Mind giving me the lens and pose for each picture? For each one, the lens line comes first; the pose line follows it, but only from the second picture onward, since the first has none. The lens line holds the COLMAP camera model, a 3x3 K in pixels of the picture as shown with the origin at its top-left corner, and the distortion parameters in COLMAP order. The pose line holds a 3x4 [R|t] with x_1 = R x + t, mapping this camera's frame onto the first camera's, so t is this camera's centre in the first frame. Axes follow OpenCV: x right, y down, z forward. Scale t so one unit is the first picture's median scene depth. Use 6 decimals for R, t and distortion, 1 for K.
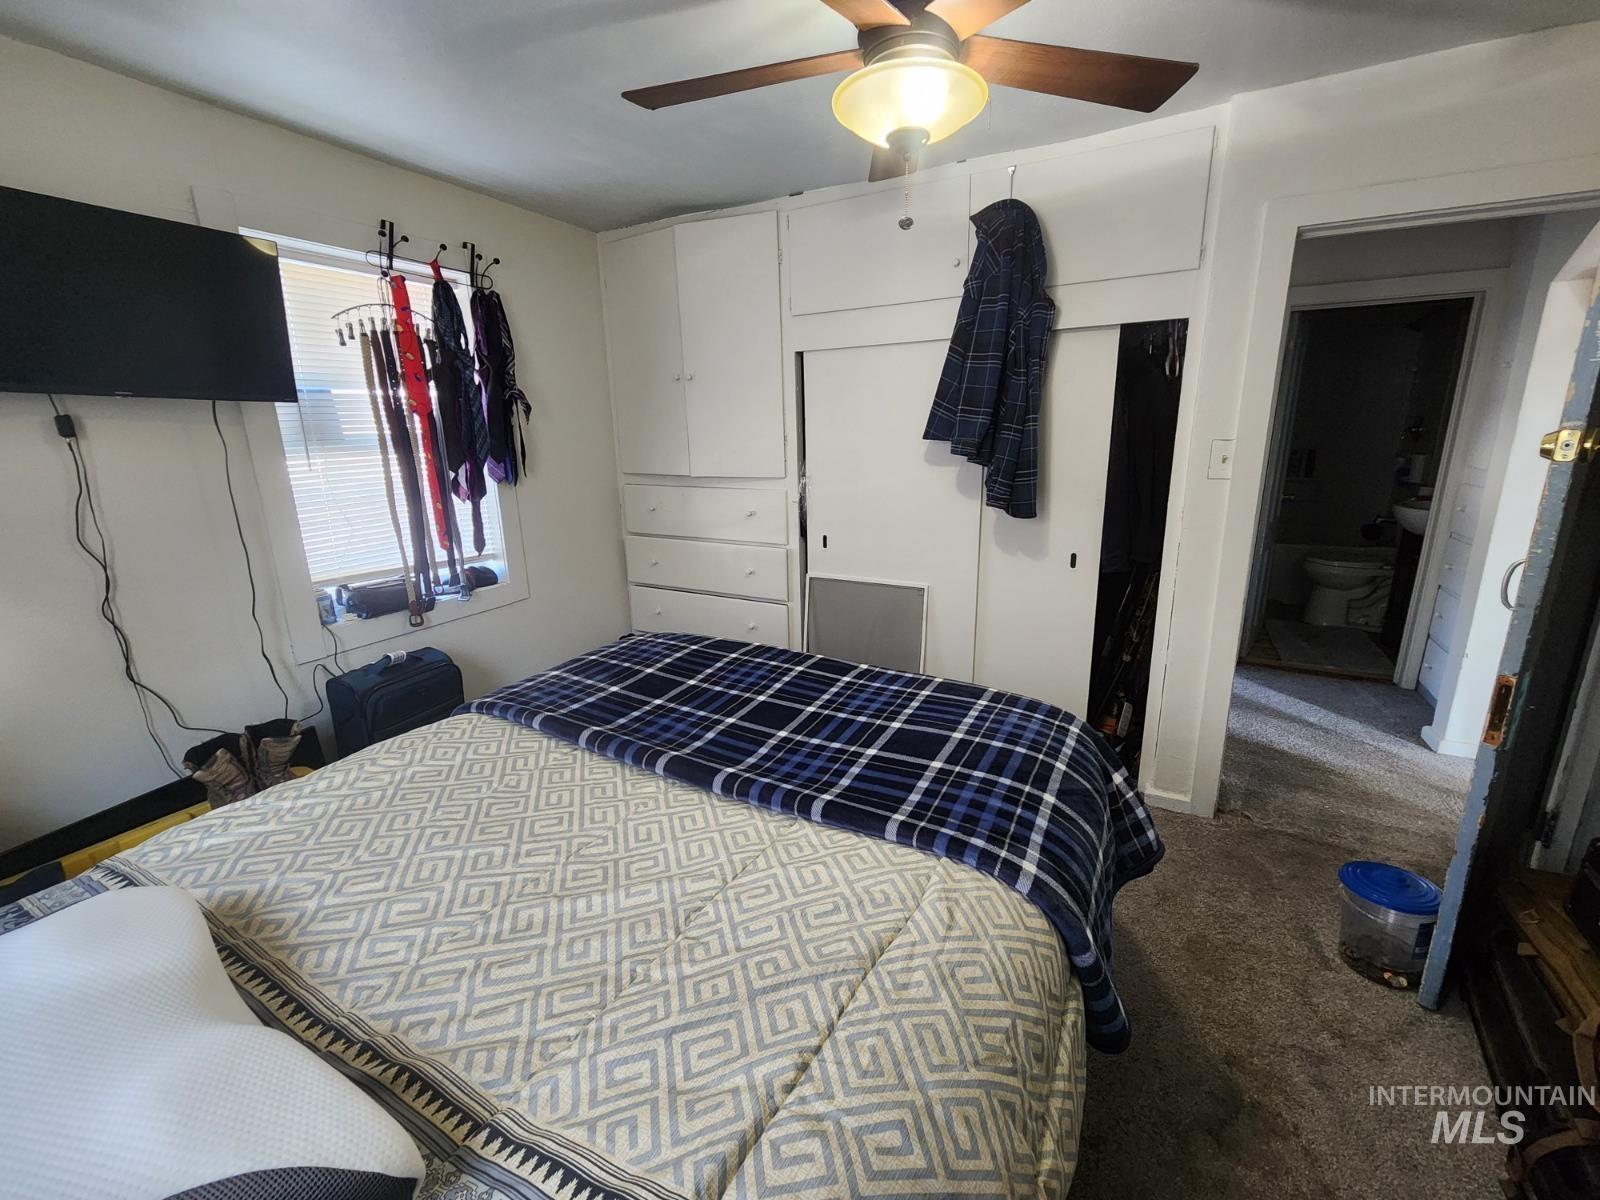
lens RADIAL K [[651.5, 0, 798.2], [0, 651.5, 601.8], [0, 0, 1]] dist [-0.000053, 0.000449]
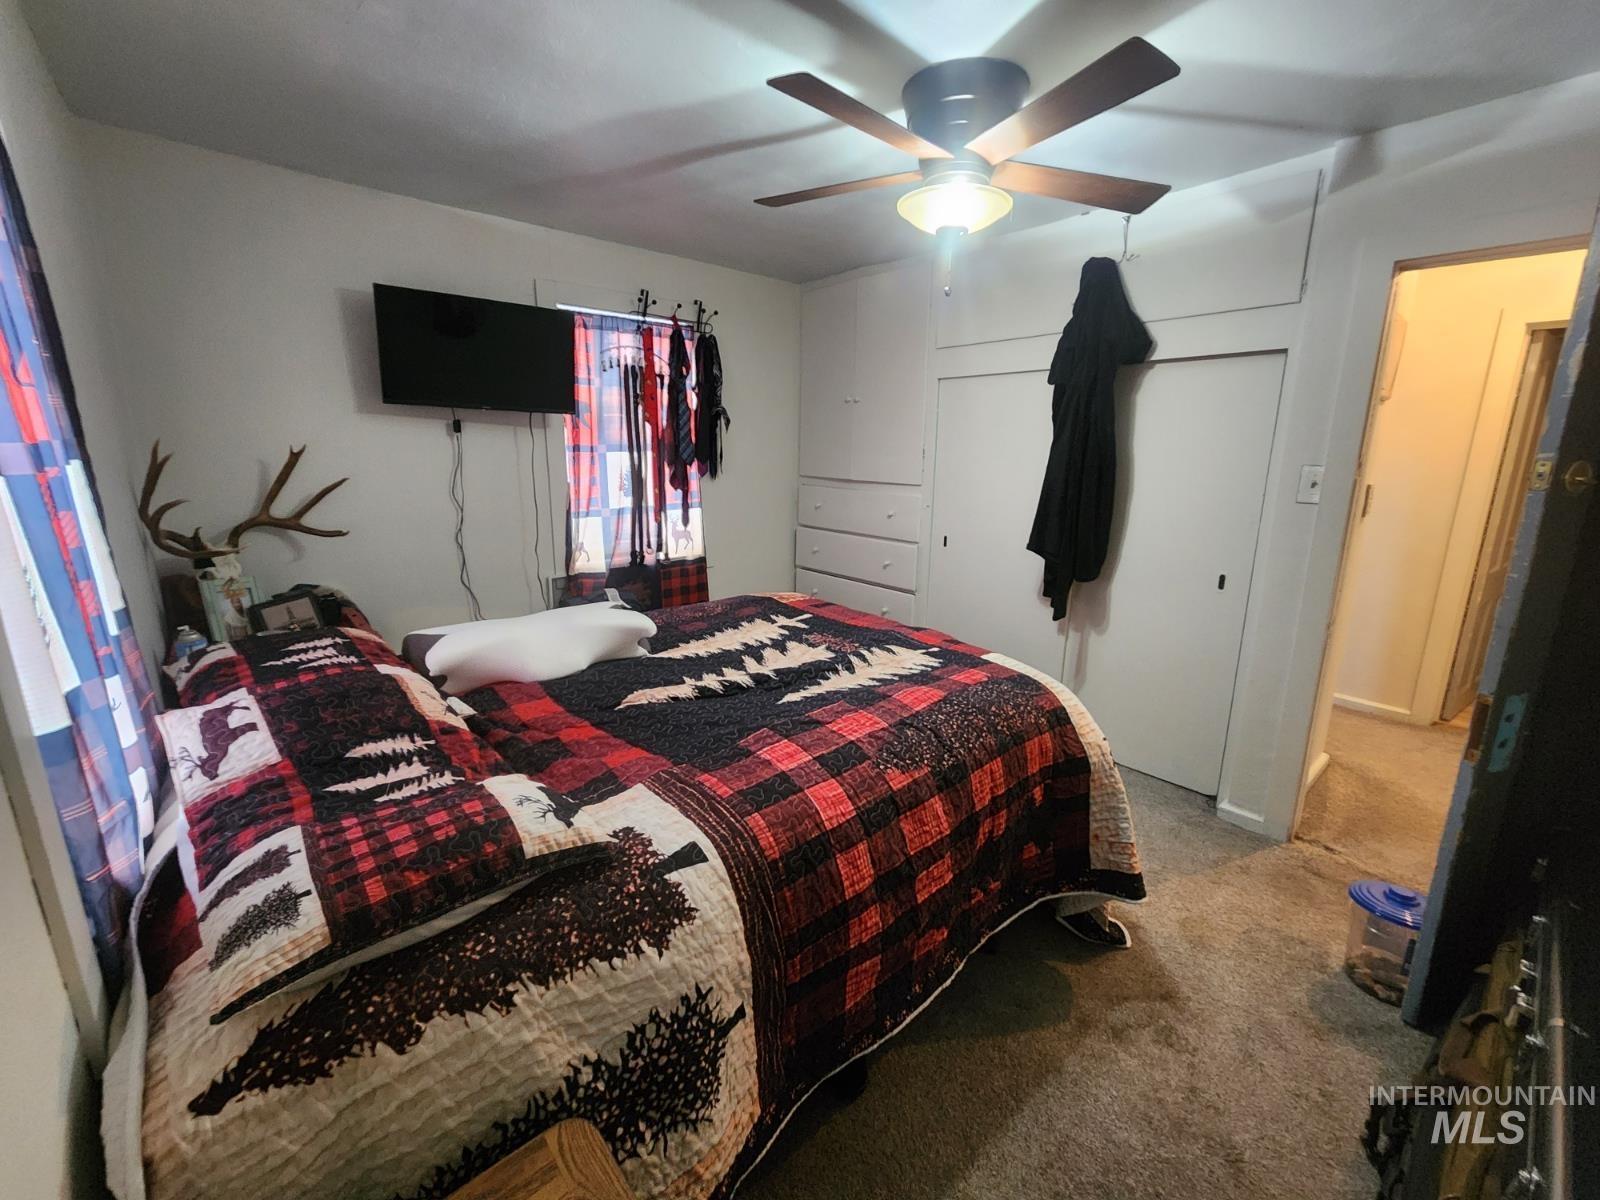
lens RADIAL K [[651.5, 0, 798.8], [0, 651.5, 594.0], [0, 0, 1]] dist [-0.000053, 0.000449]
pose [[0.937571, 0.108181, -0.330542, 0.229730], [-0.120057, 0.992644, -0.015661, 0.060381], [0.326416, 0.054367, 0.943661, -0.204965]]
